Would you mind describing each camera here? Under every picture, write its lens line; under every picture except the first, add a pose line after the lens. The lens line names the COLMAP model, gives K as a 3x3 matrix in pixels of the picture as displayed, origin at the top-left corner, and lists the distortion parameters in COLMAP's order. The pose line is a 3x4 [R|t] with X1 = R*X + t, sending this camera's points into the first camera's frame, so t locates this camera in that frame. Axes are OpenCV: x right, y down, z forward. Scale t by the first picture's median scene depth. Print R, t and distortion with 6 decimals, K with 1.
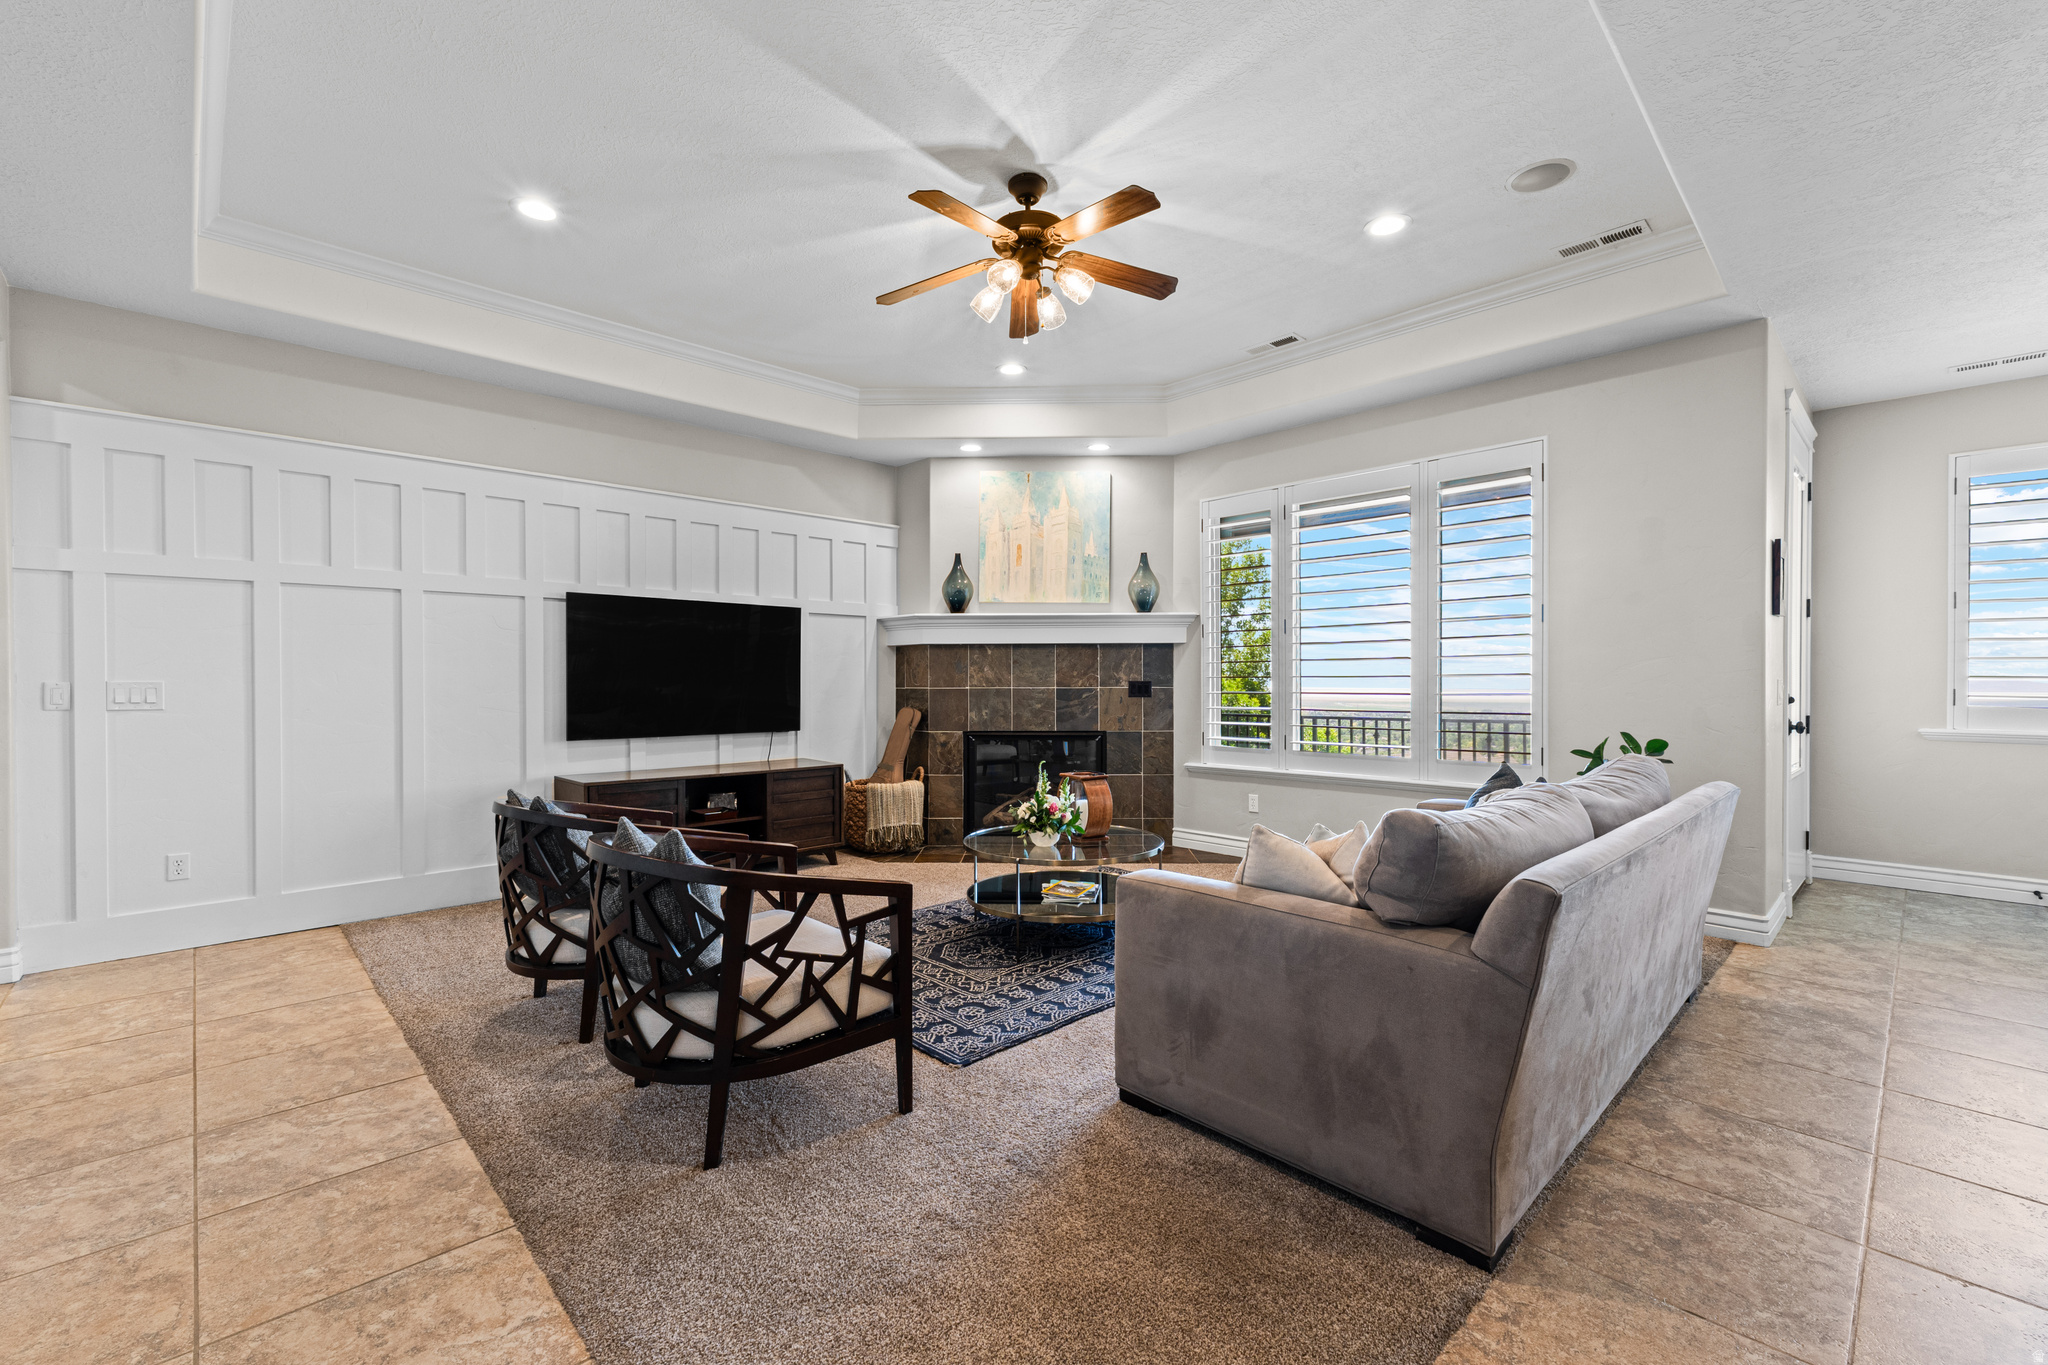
lens RADIAL K [[861.9, 0, 1024.0], [0, 861.9, 682.5], [0, 0, 1]] dist [0.008897, -0.000430]
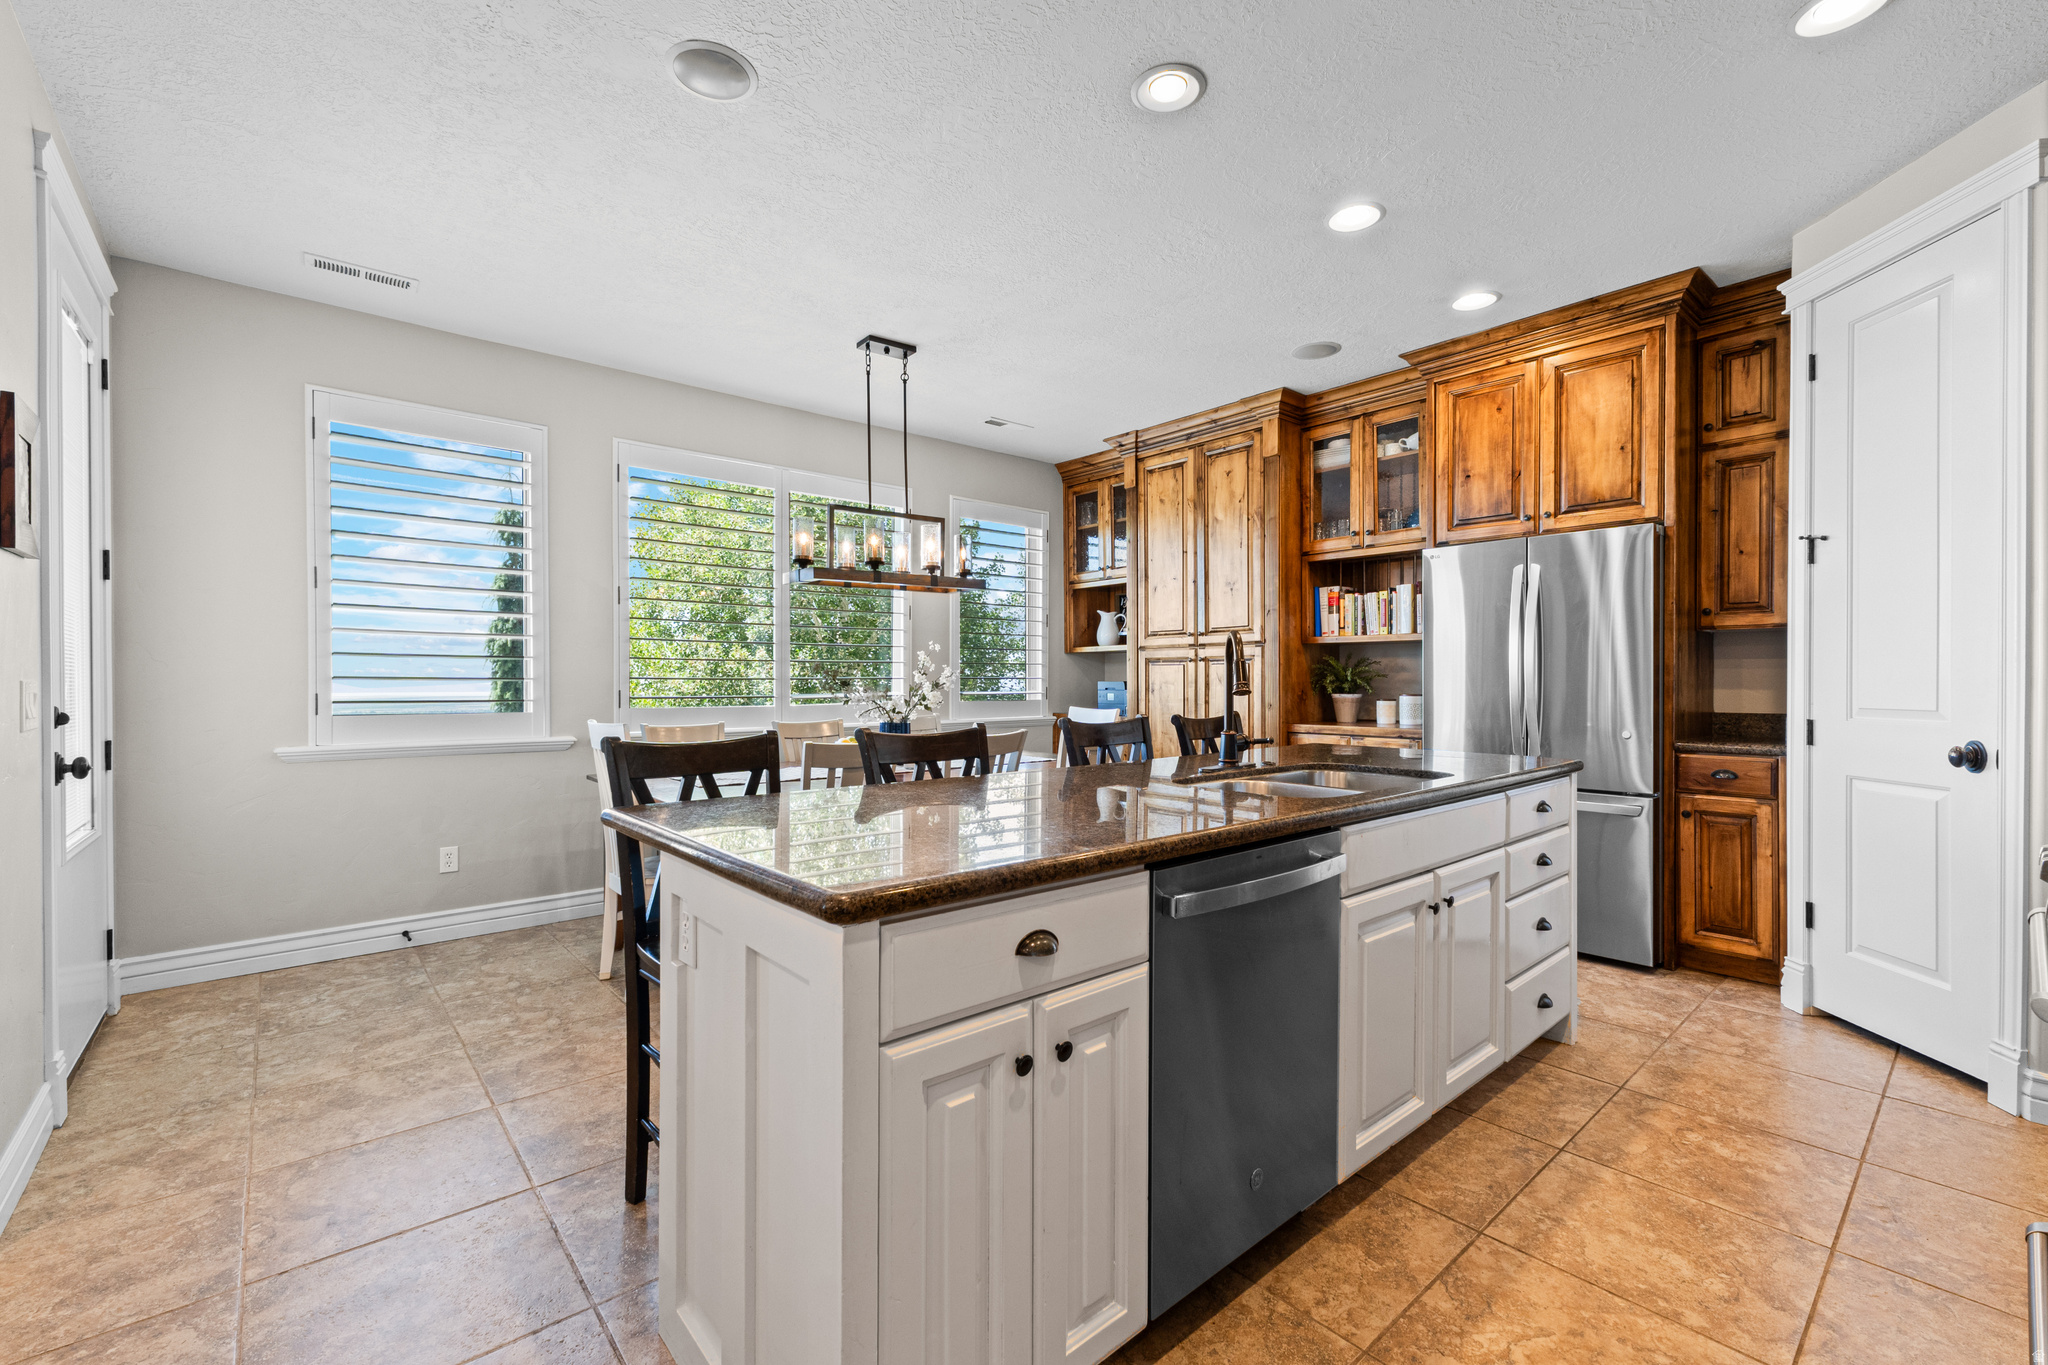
lens RADIAL K [[859.2, 0, 1036.0], [0, 859.2, 684.2], [0, 0, 1]] dist [0.007331, -0.000398]
pose [[0.042717, -0.003954, 0.999079, 0.262238], [0.008330, 0.999959, 0.003601, 0.000989], [-0.999052, 0.008169, 0.042748, 0.260946]]
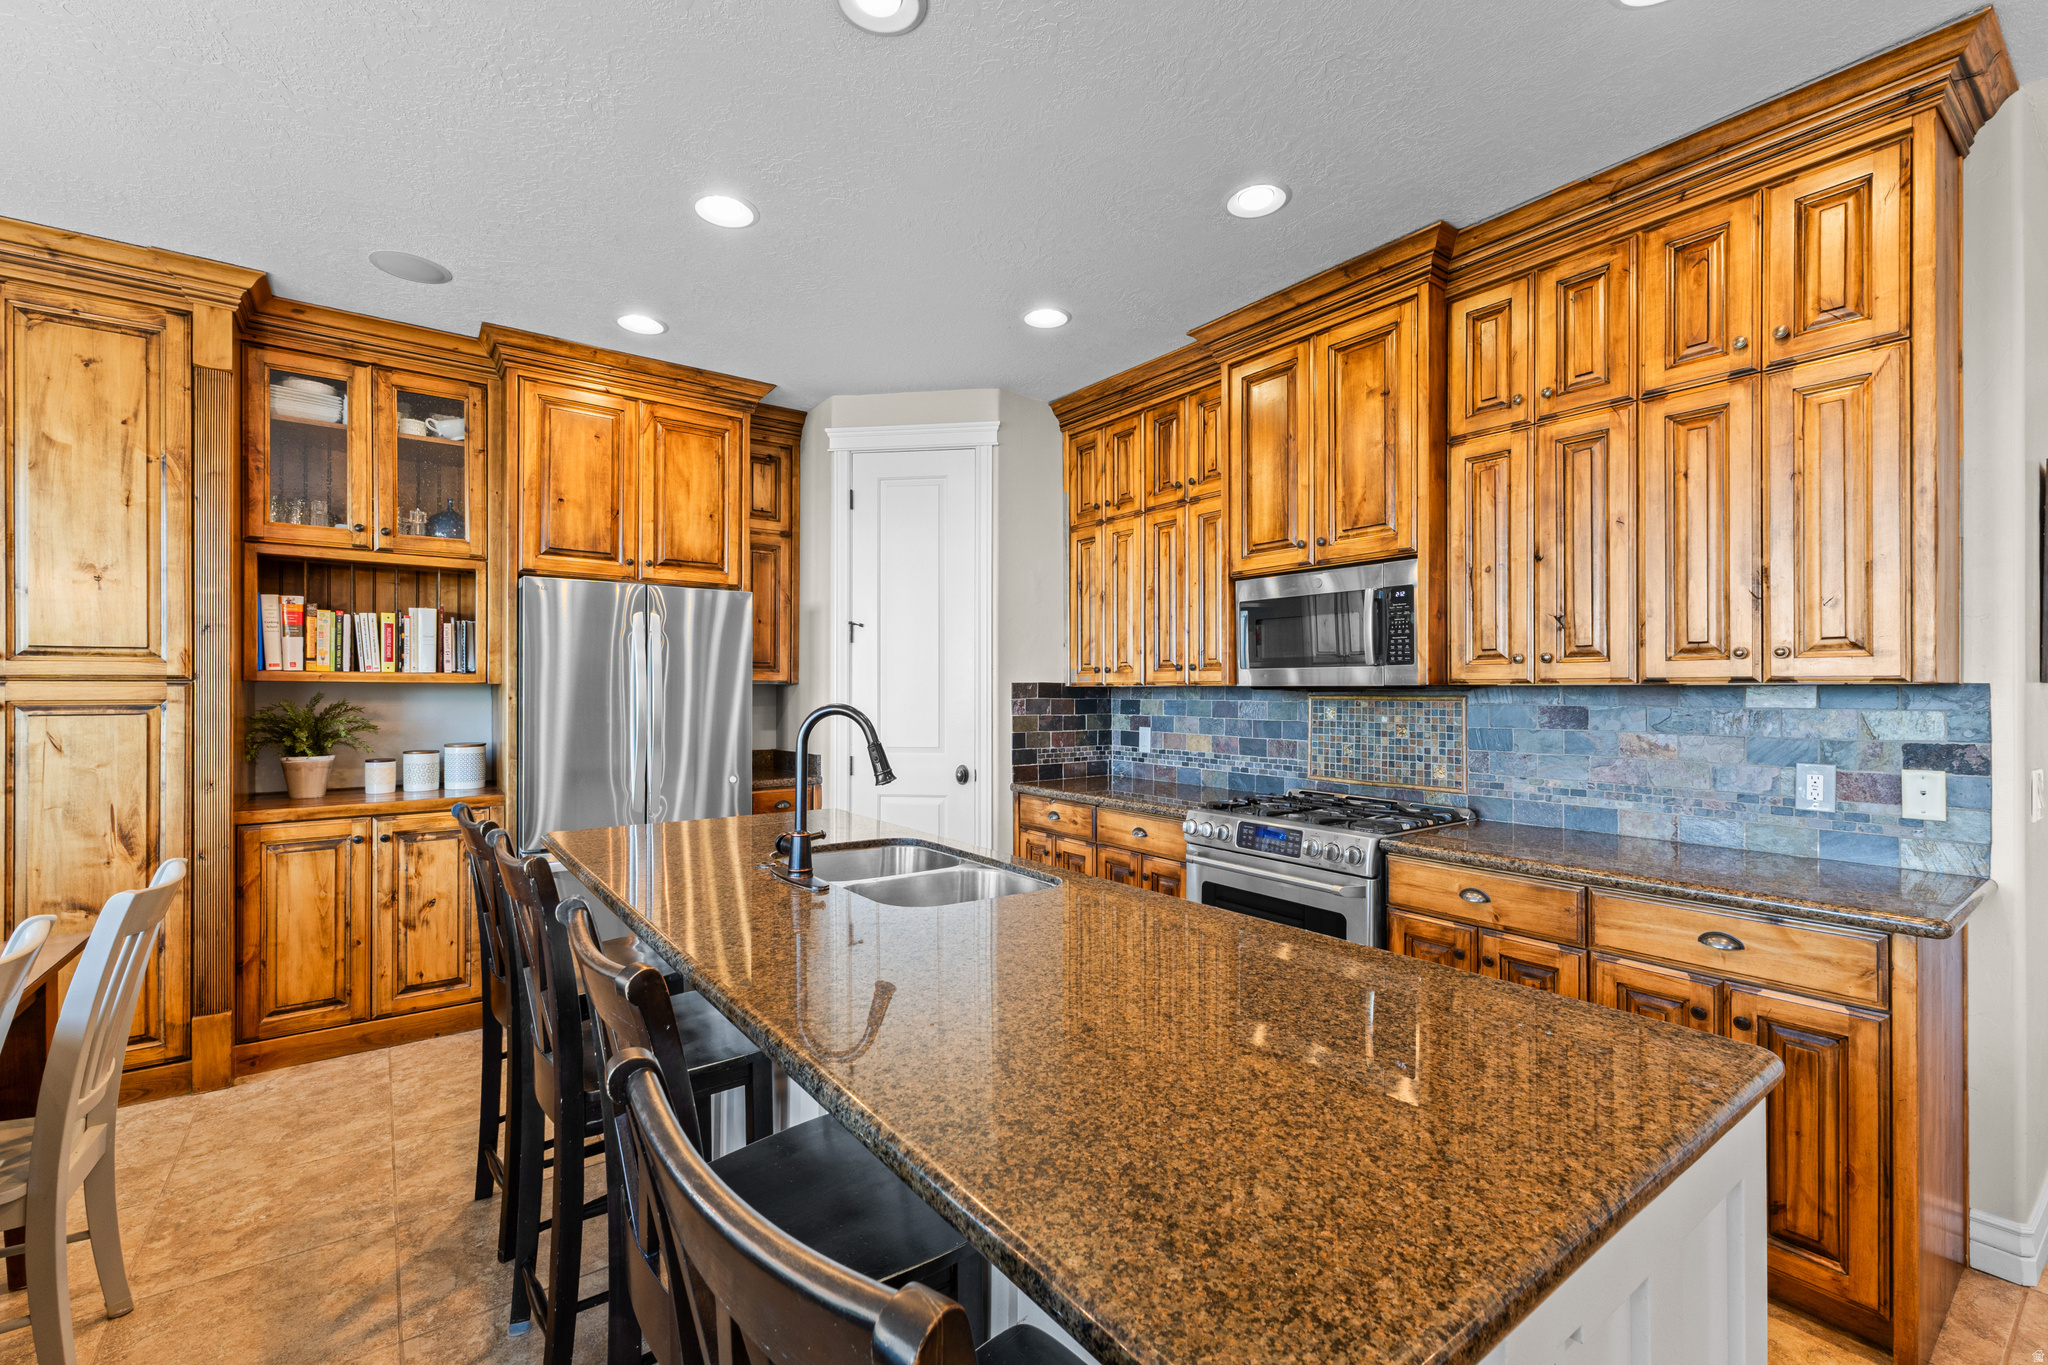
lens RADIAL K [[846.5, 0, 1060.1], [0, 846.5, 689.1], [0, 0, 1]] dist [0.007031, -0.001072]
pose [[-0.992209, 0.000475, 0.124580, 0.532230], [0.000743, 0.999998, 0.002105, -0.027206], [-0.124579, 0.002181, -0.992207, 0.478685]]
